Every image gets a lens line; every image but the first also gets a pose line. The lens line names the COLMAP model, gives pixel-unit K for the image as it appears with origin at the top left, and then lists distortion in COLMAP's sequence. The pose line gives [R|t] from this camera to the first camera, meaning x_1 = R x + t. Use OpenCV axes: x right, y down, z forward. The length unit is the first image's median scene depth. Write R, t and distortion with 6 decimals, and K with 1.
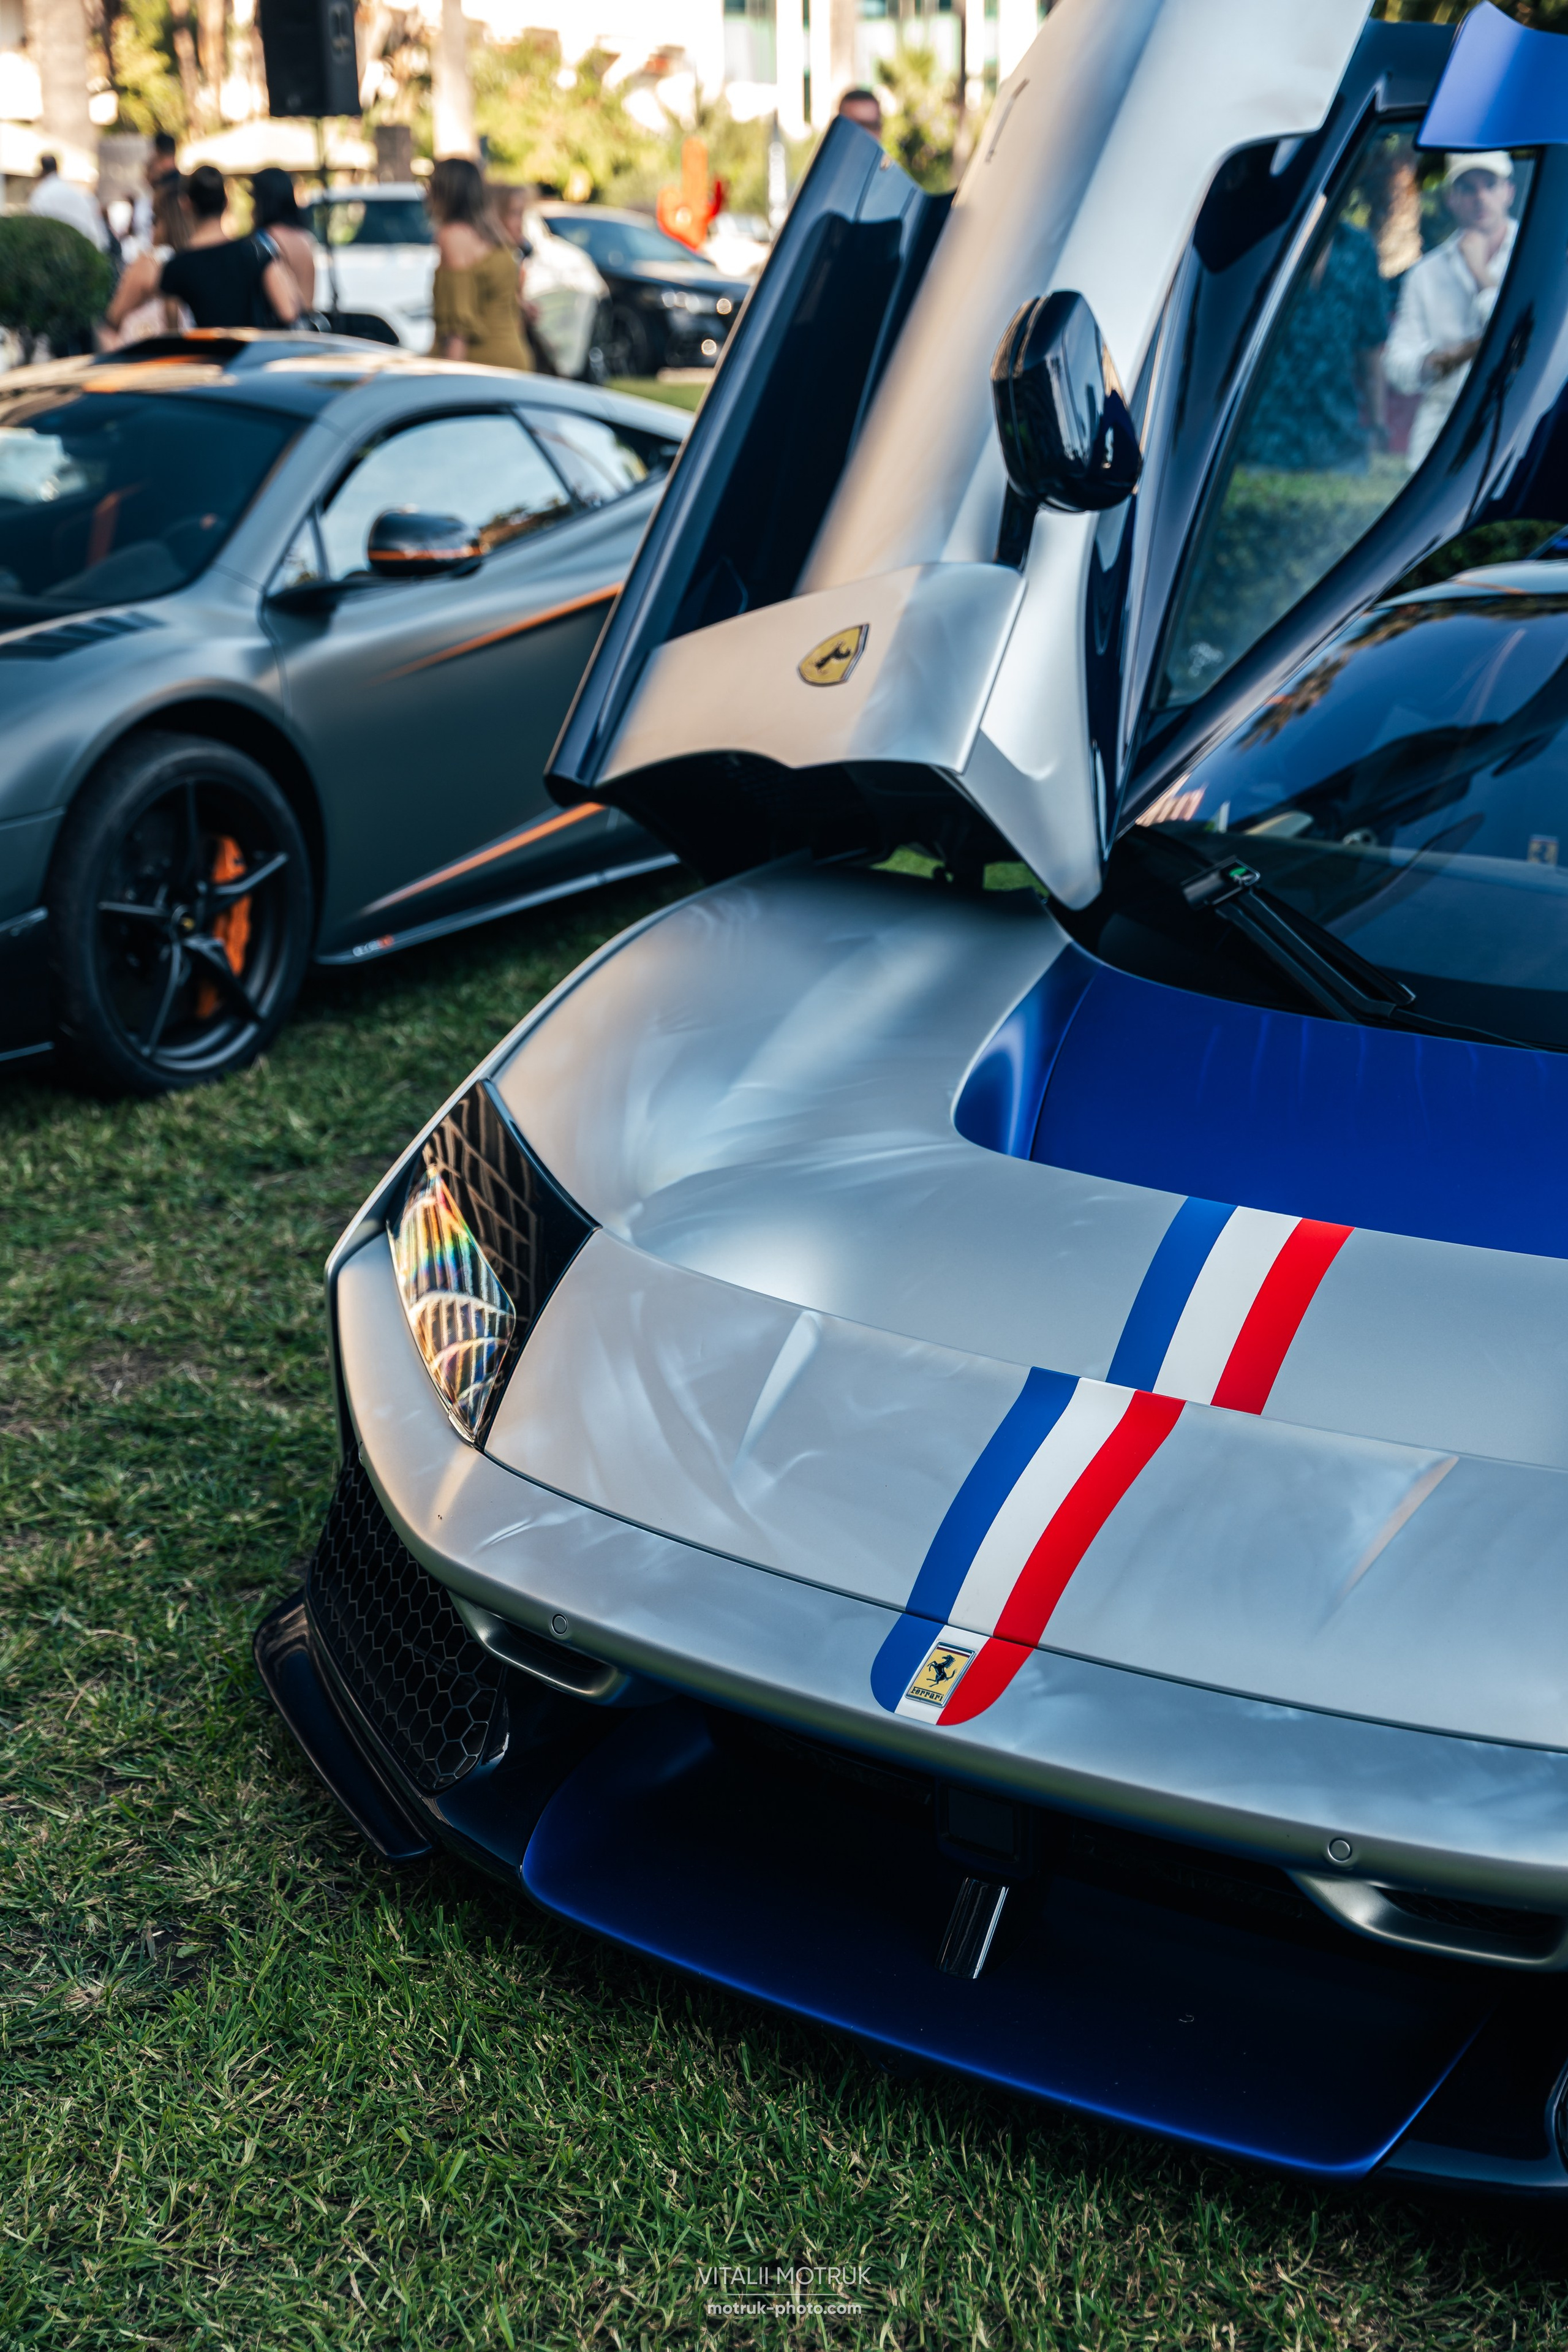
lens RADIAL K [[3058.8, 0, 773.4], [0, 3058.8, 1165.5], [0, 0, 1]] dist [0.013603, 0.000000]
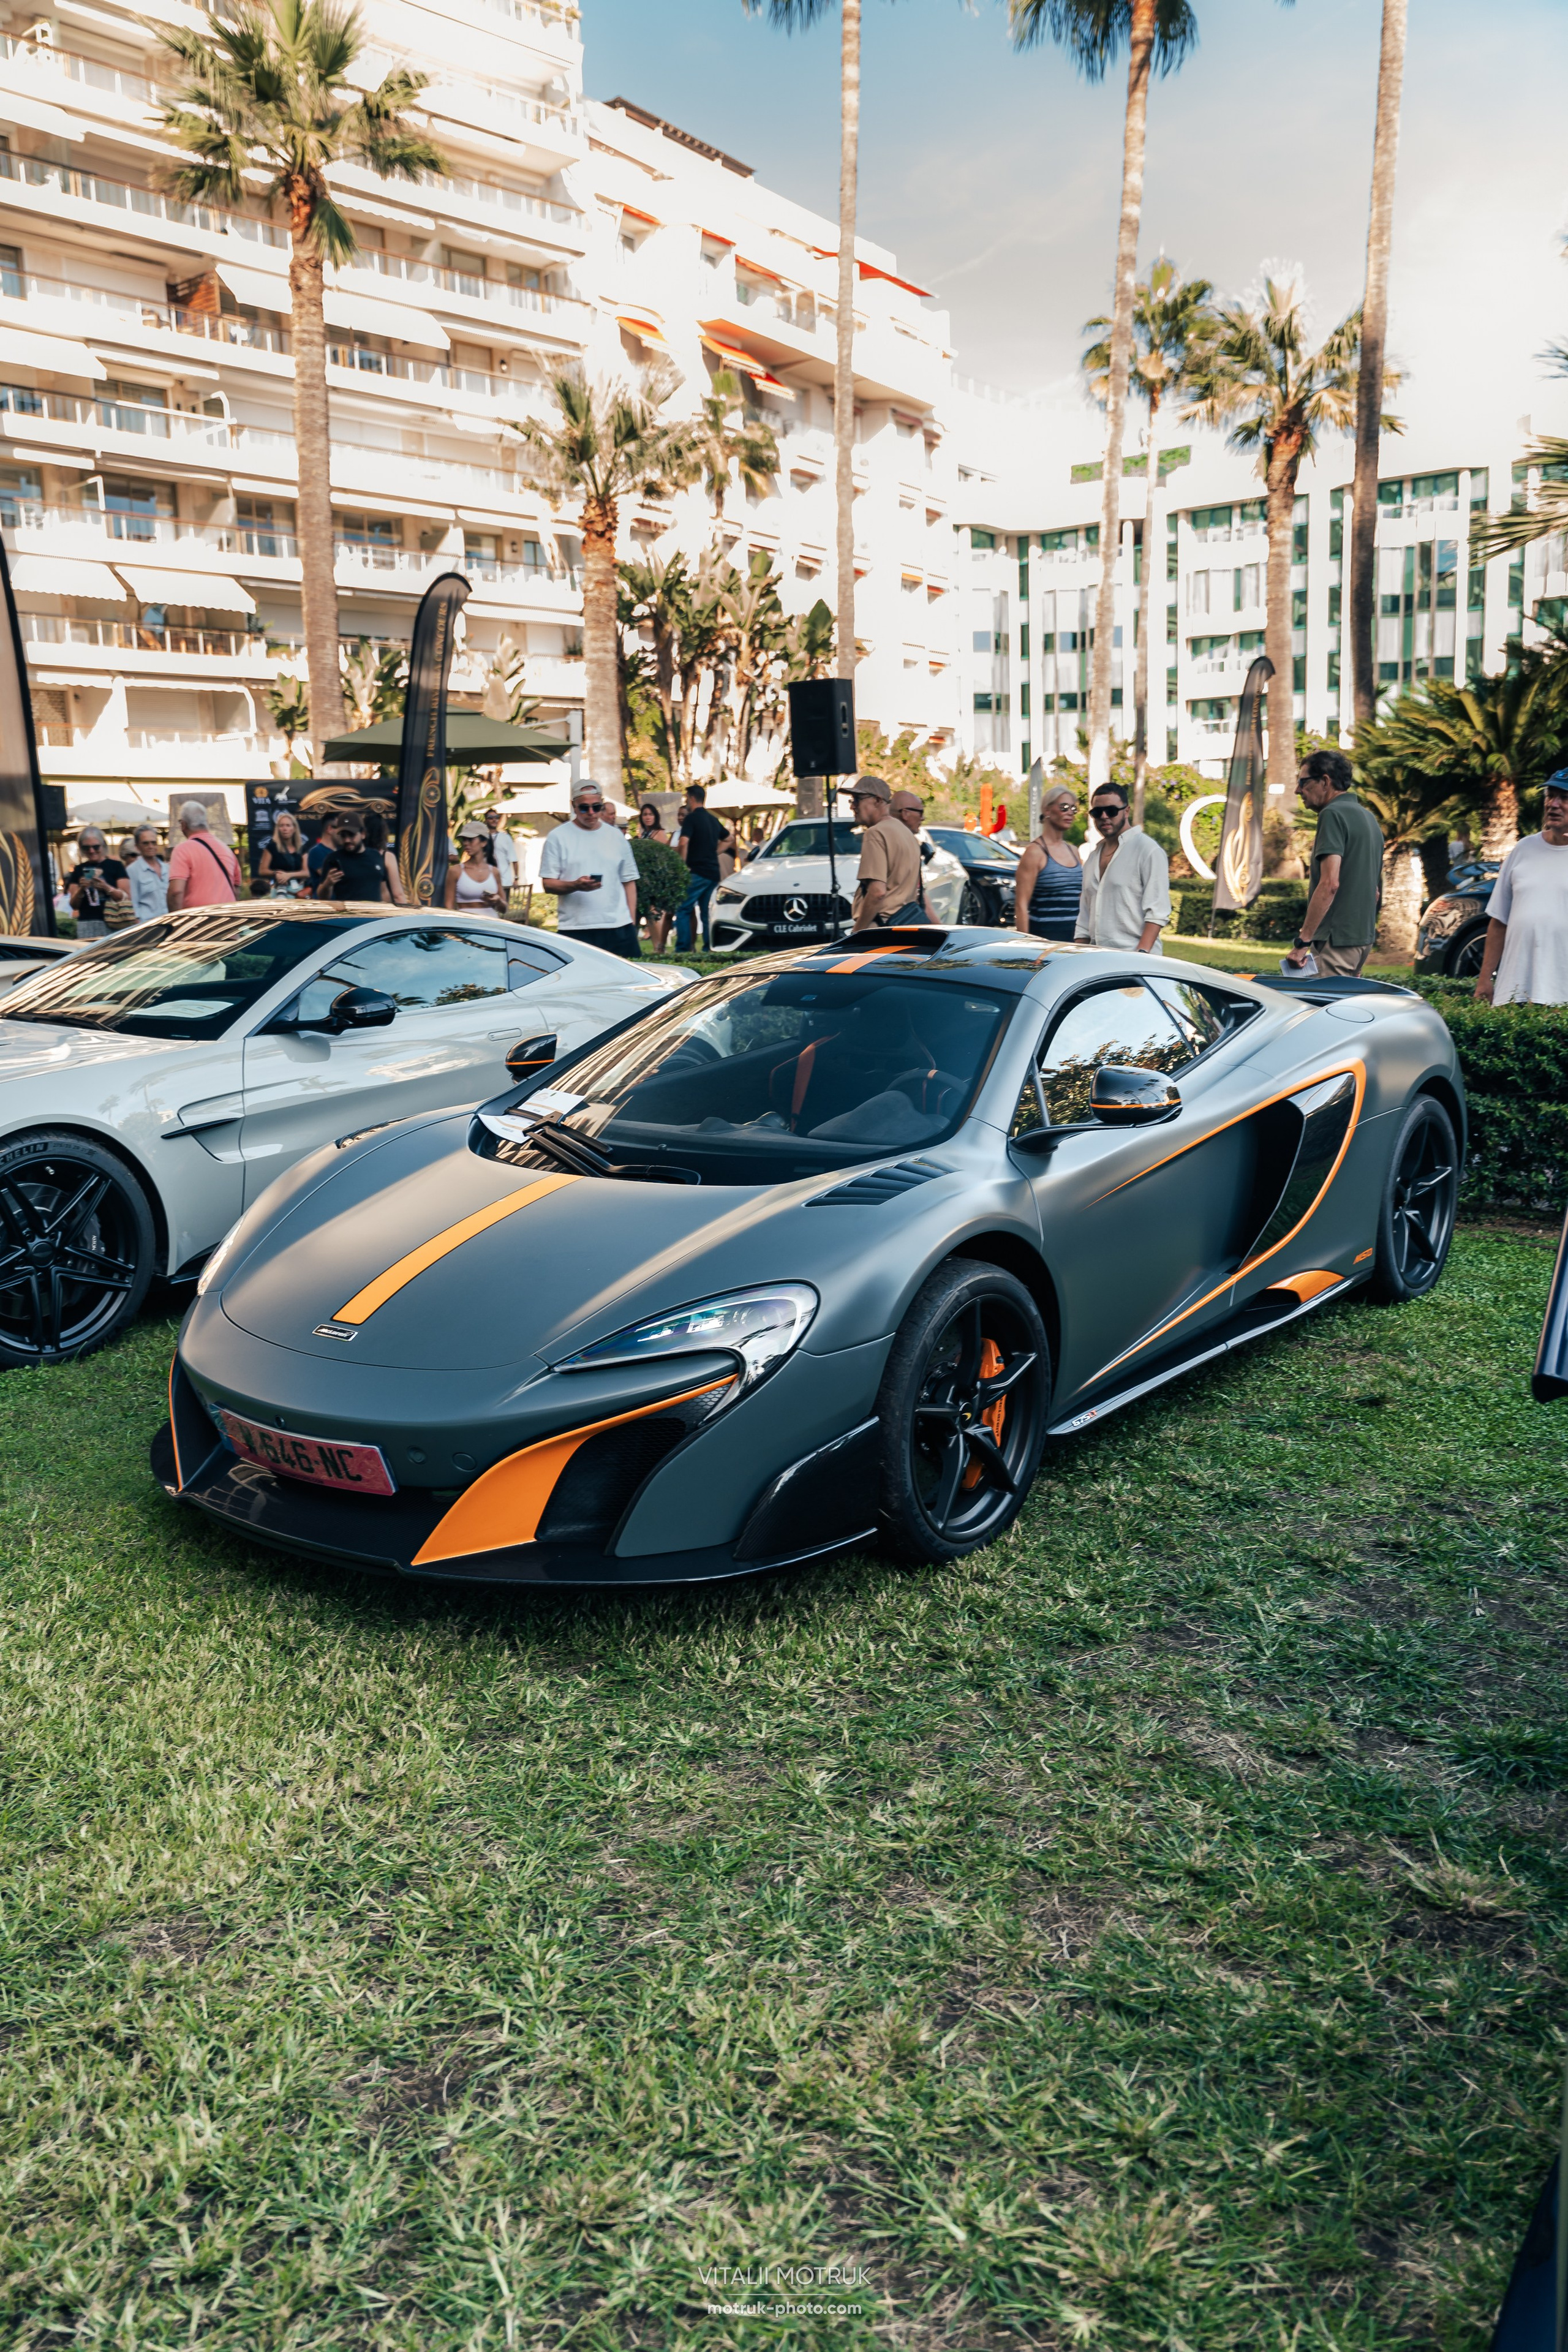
lens RADIAL K [[1874.2, 0, 778.8], [0, 1874.2, 1223.2], [0, 0, 1]] dist [0.008076, -0.018639]
pose [[0.993866, -0.000270, -0.110588, -0.256910], [-0.010111, 0.995587, -0.093302, -0.118317], [0.110125, 0.093848, 0.989477, 0.358307]]
